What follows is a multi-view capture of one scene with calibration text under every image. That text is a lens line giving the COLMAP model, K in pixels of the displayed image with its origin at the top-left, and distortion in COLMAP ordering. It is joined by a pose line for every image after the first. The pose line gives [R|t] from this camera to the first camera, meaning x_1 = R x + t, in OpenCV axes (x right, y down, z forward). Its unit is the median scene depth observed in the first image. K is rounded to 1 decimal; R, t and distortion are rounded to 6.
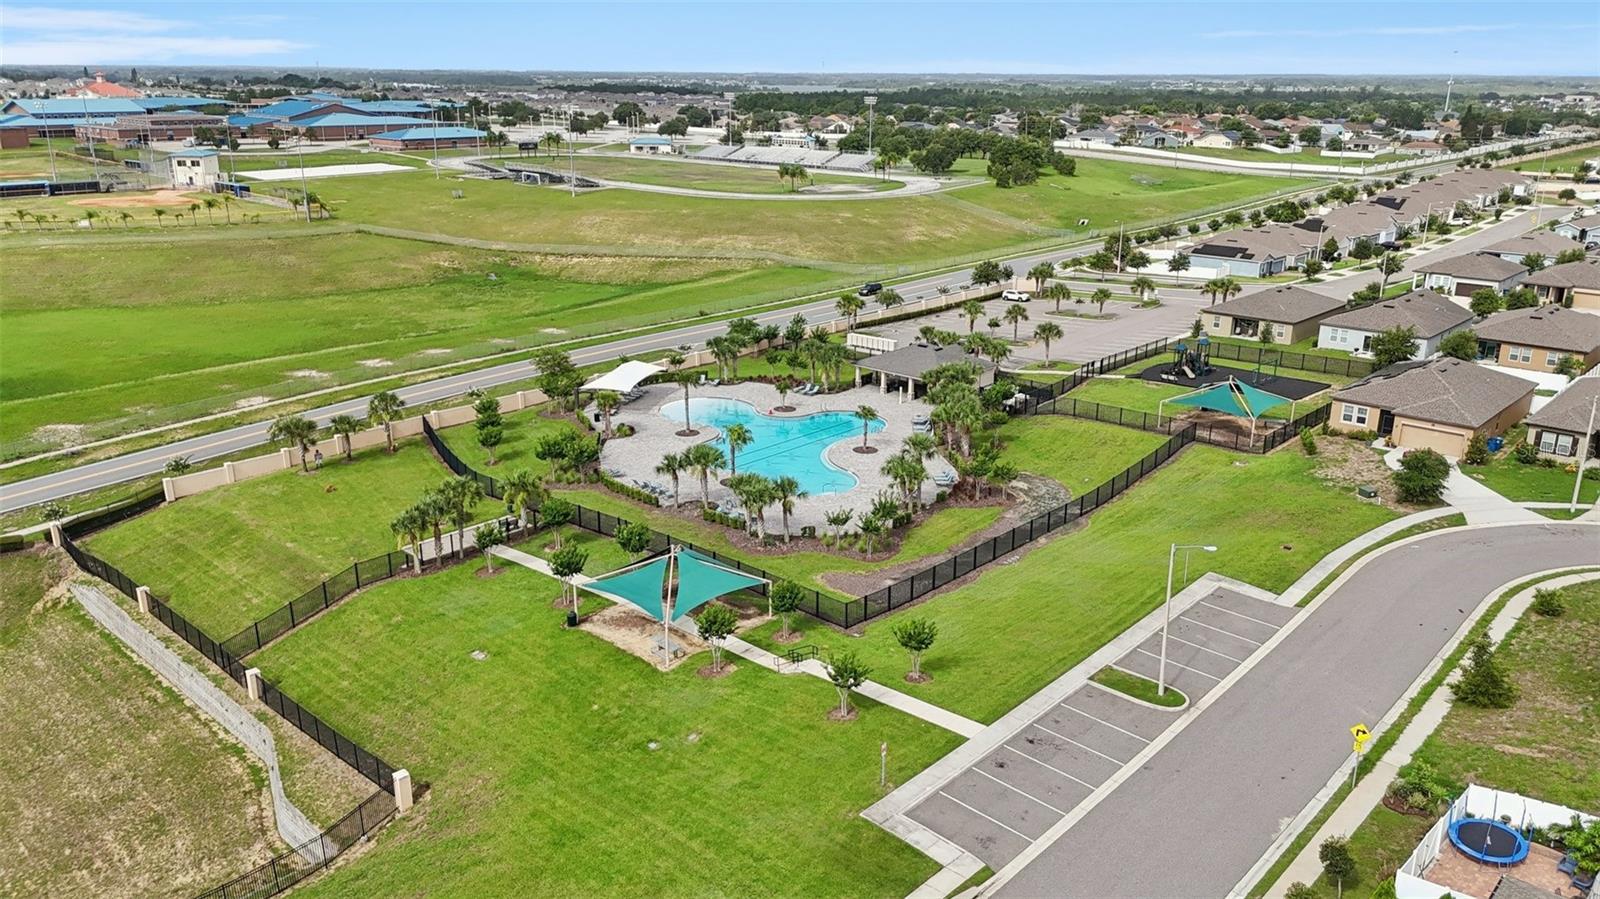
lens RADIAL K [[1175.3, 0, 800.0], [0, 1175.3, 449.5], [0, 0, 1]] dist [0.101604, -0.125836]
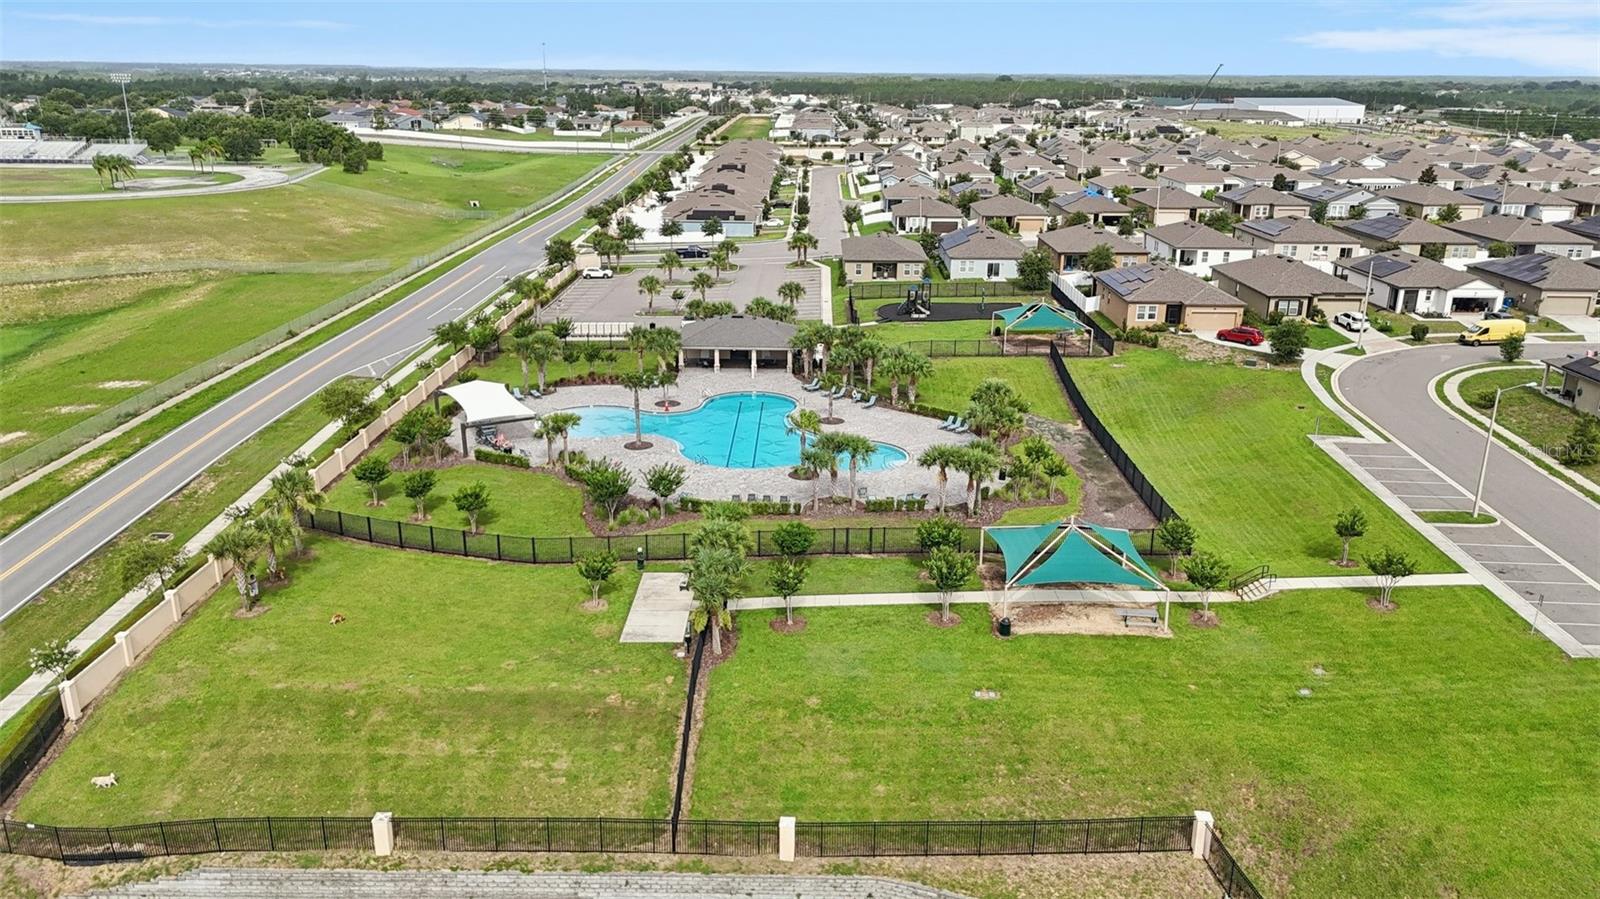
lens RADIAL K [[1175.3, 0, 800.0], [0, 1175.3, 449.5], [0, 0, 1]] dist [0.101604, -0.125836]
pose [[0.740929, -0.205136, 0.639487, -0.475875], [0.200776, 0.976319, 0.080560, -0.048381], [-0.640869, 0.068705, 0.764570, 0.240814]]
